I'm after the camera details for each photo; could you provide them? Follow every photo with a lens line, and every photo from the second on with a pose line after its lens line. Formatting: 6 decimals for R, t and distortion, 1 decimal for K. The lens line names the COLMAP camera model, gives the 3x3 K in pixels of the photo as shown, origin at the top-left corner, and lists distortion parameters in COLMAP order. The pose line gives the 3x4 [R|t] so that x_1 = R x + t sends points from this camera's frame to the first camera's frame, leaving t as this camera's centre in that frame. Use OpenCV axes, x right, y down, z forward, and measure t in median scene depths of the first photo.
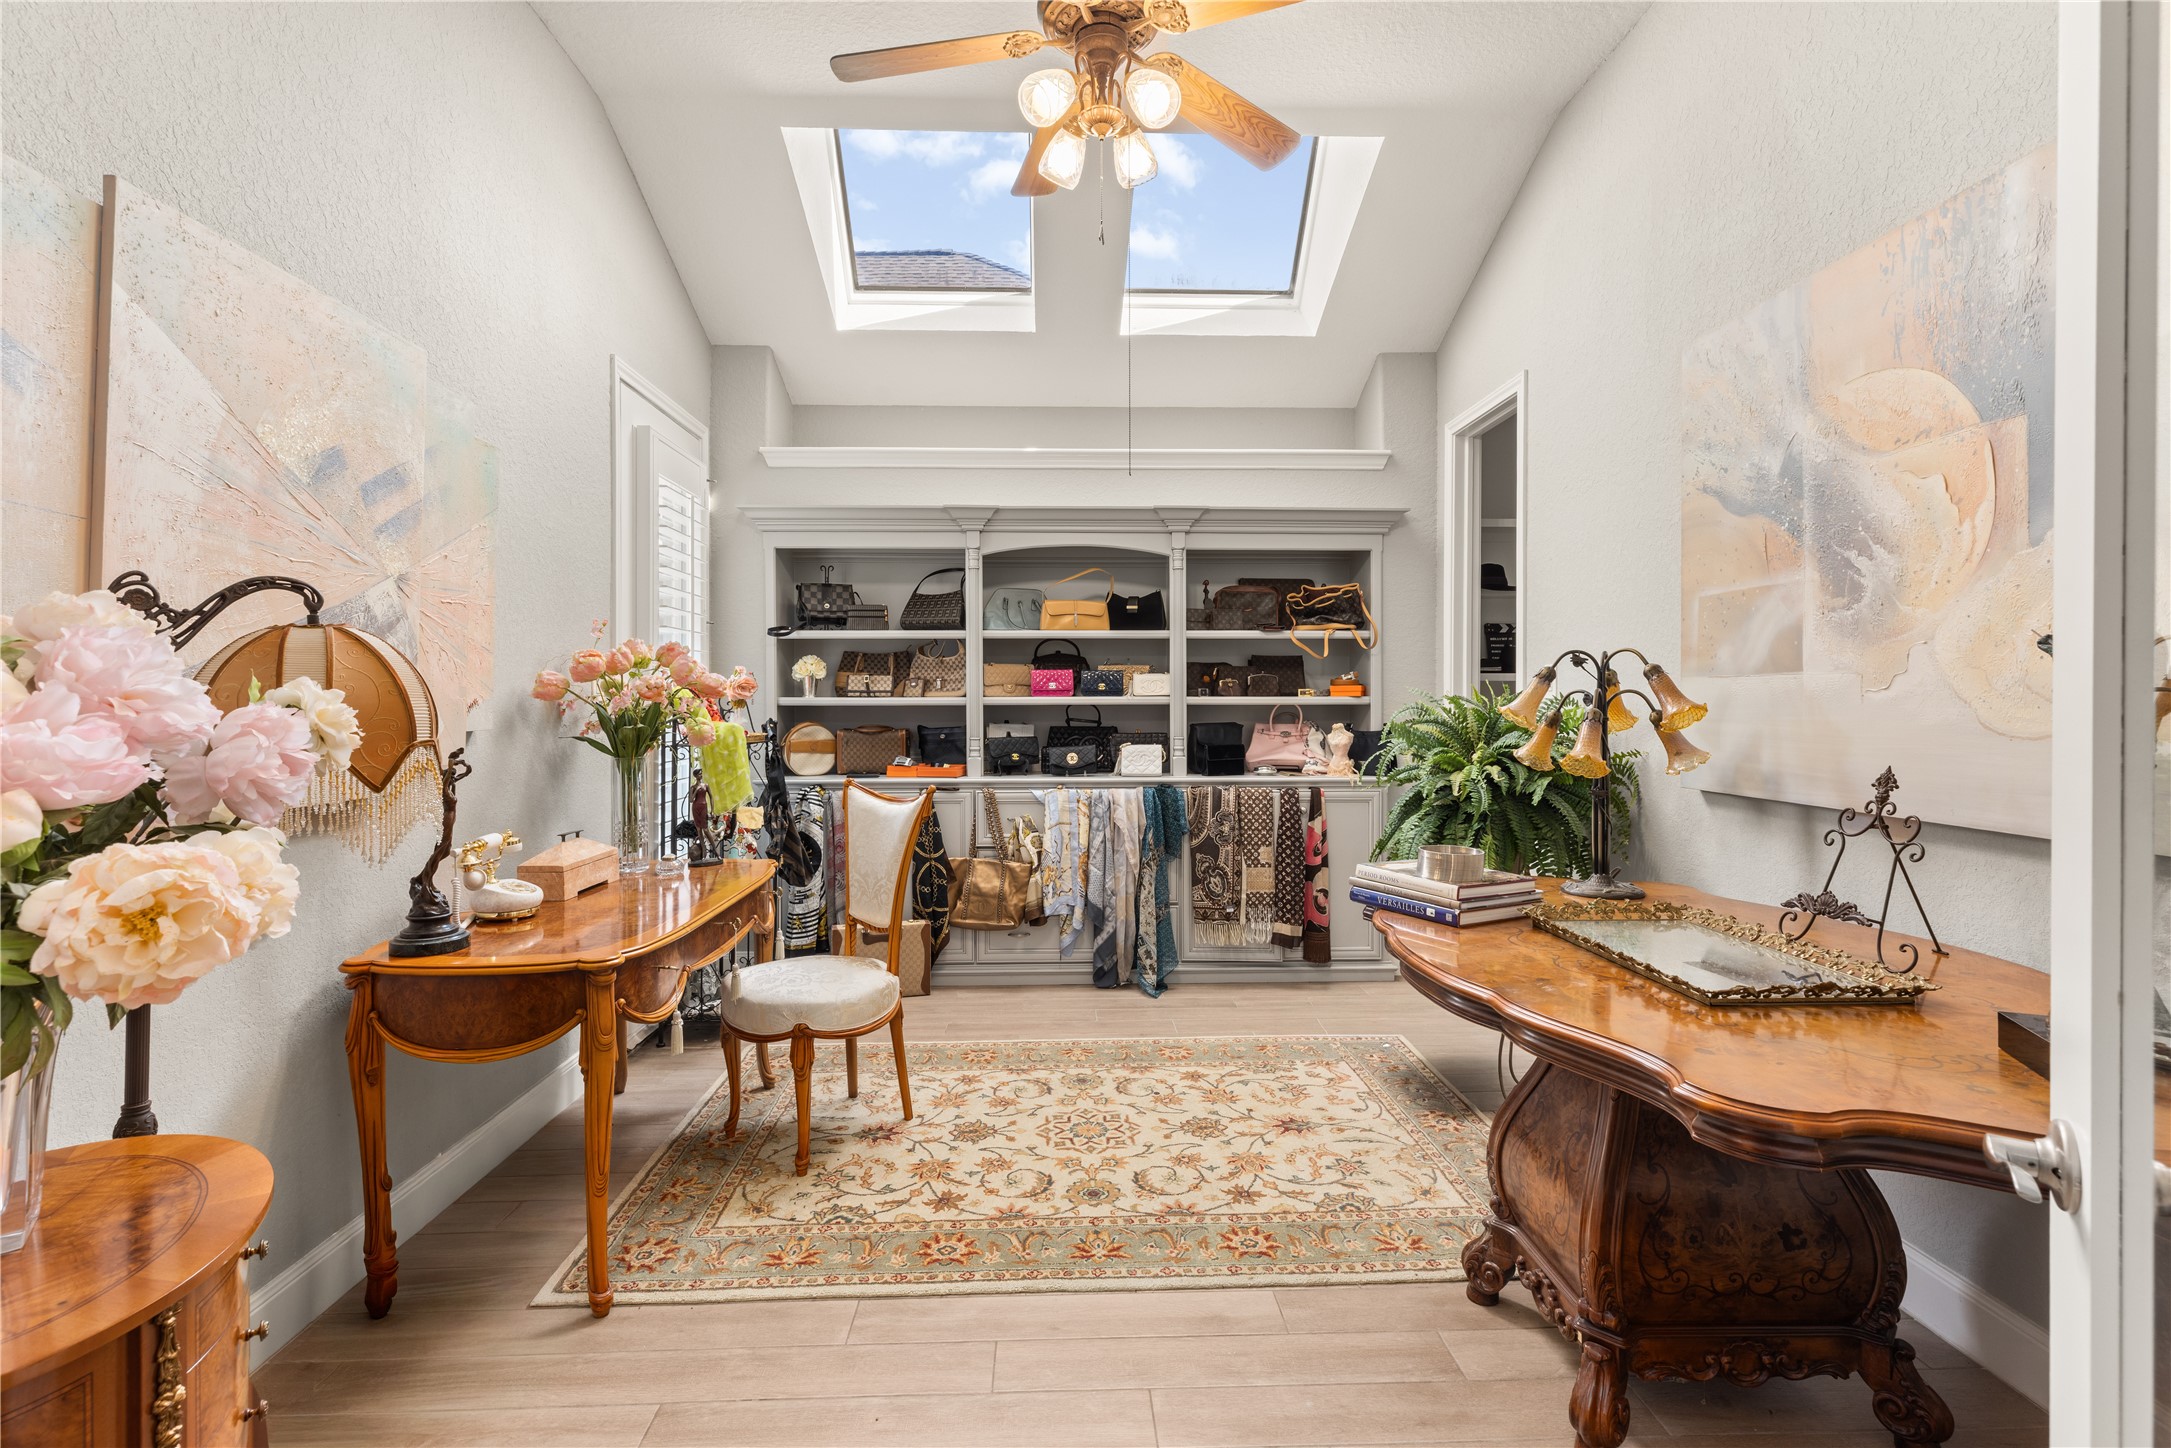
lens RADIAL K [[993.6, 0, 1087.5], [0, 993.6, 707.9], [0, 0, 1]] dist [0.001736, 0.000415]
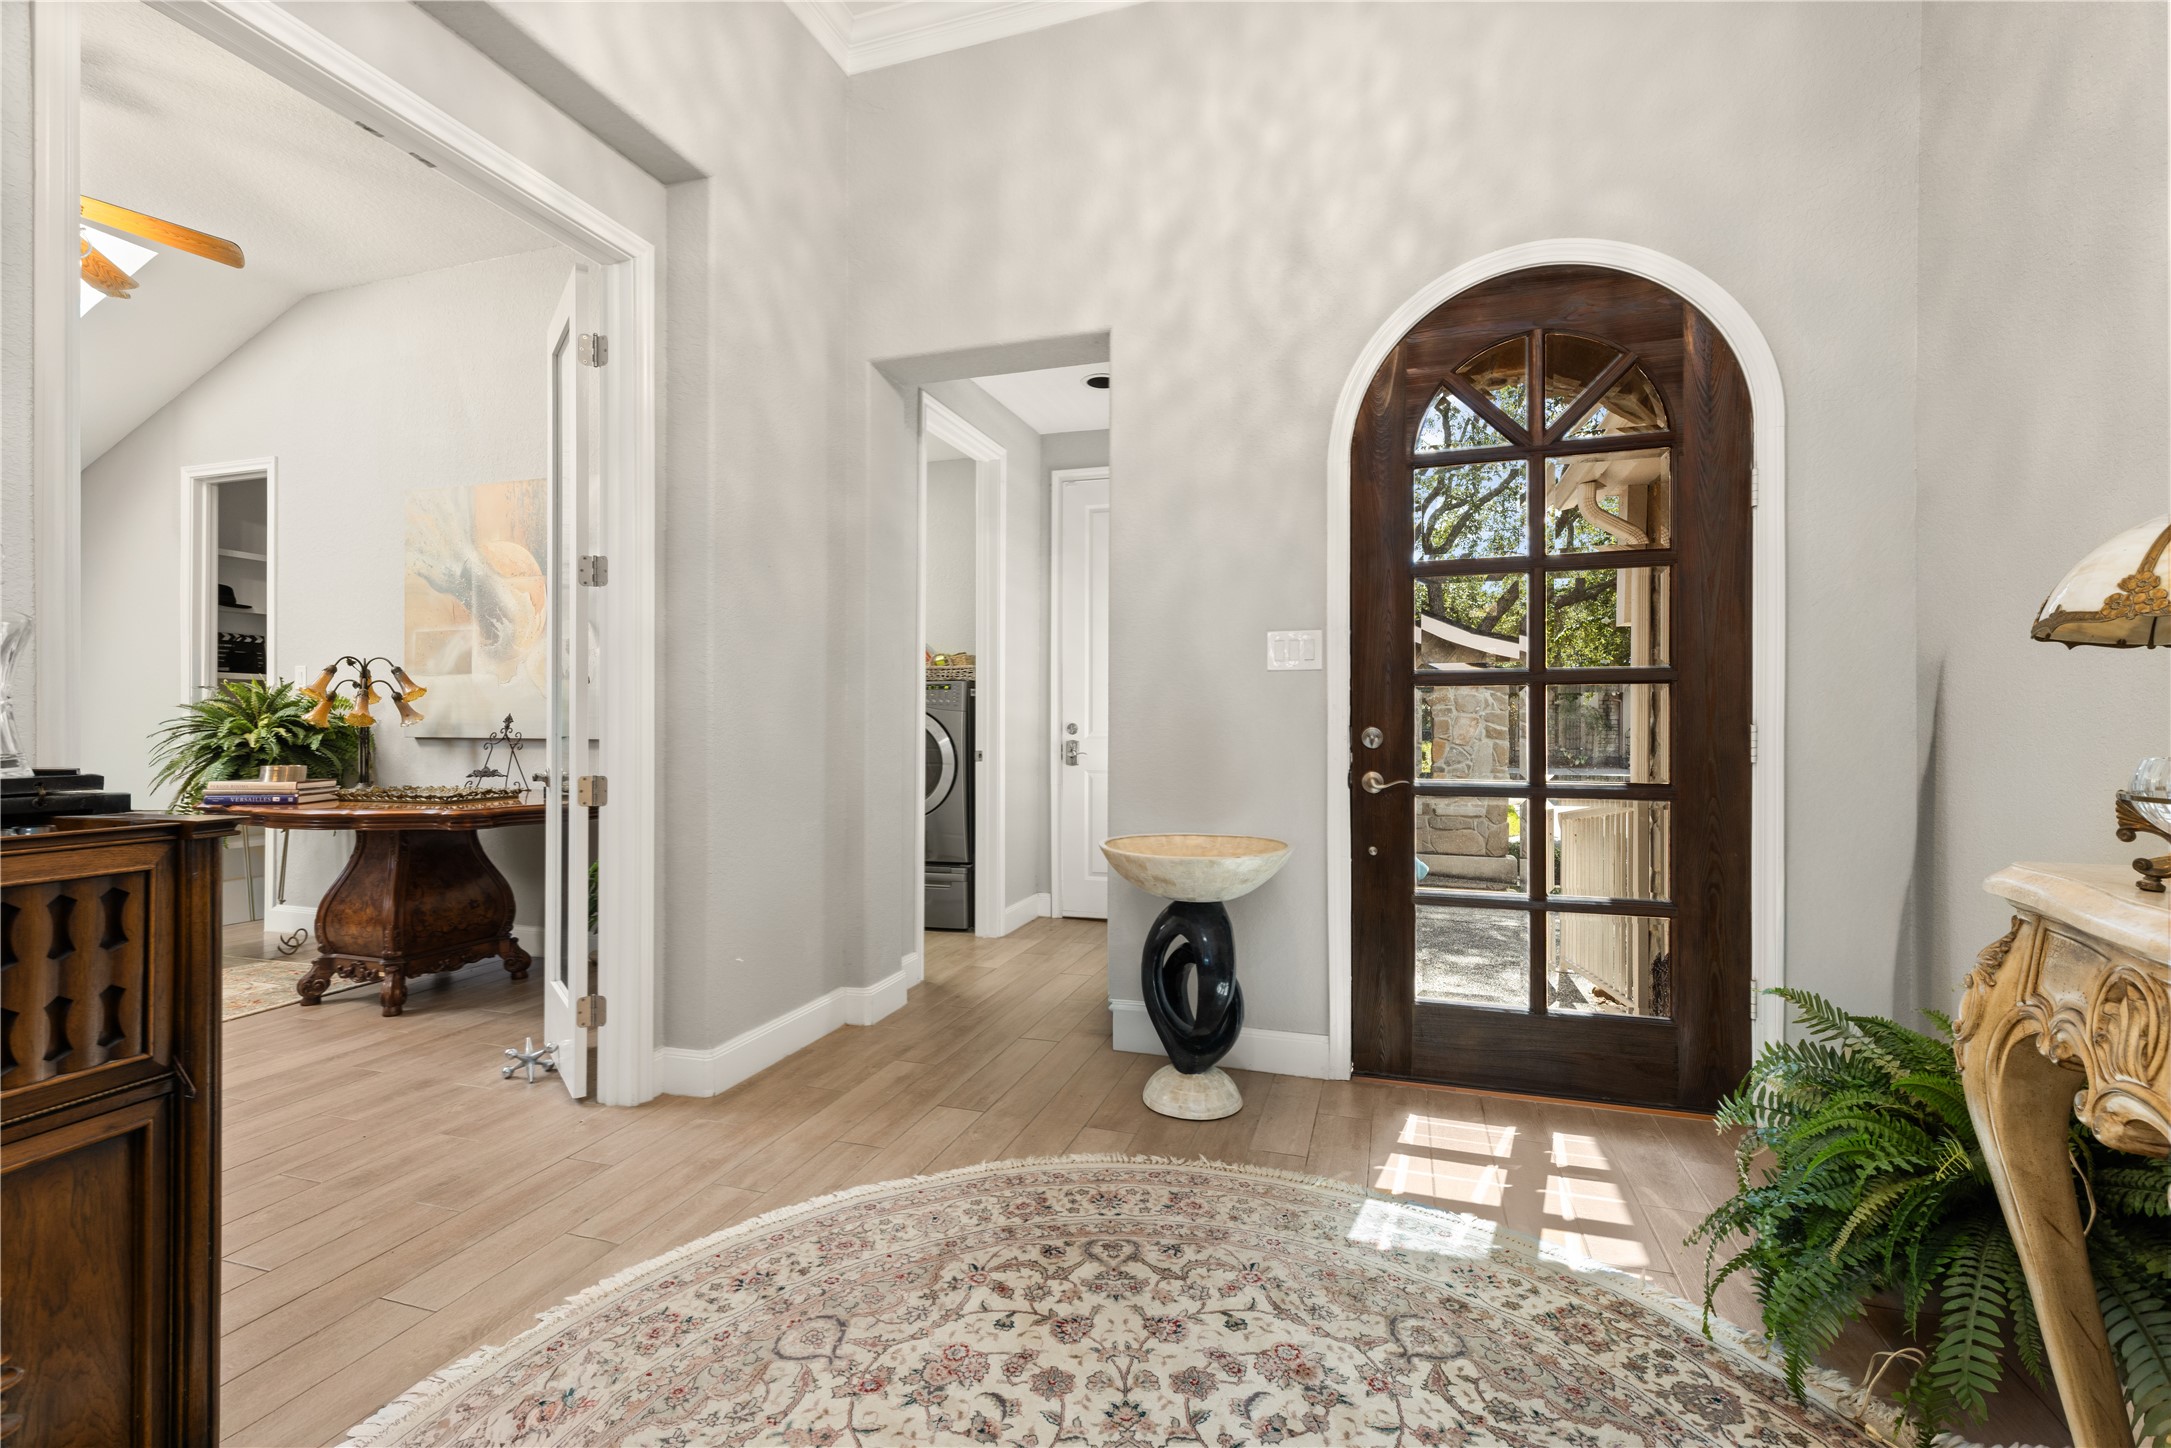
lens RADIAL K [[993.6, 0, 1082.4], [0, 993.6, 712.9], [0, 0, 1]] dist [0.001736, 0.000415]
pose [[0.355780, 0.010955, 0.934505, -0.729807], [0.006988, 0.999872, -0.014381, 0.080155], [-0.934543, 0.011647, 0.355658, -0.884742]]
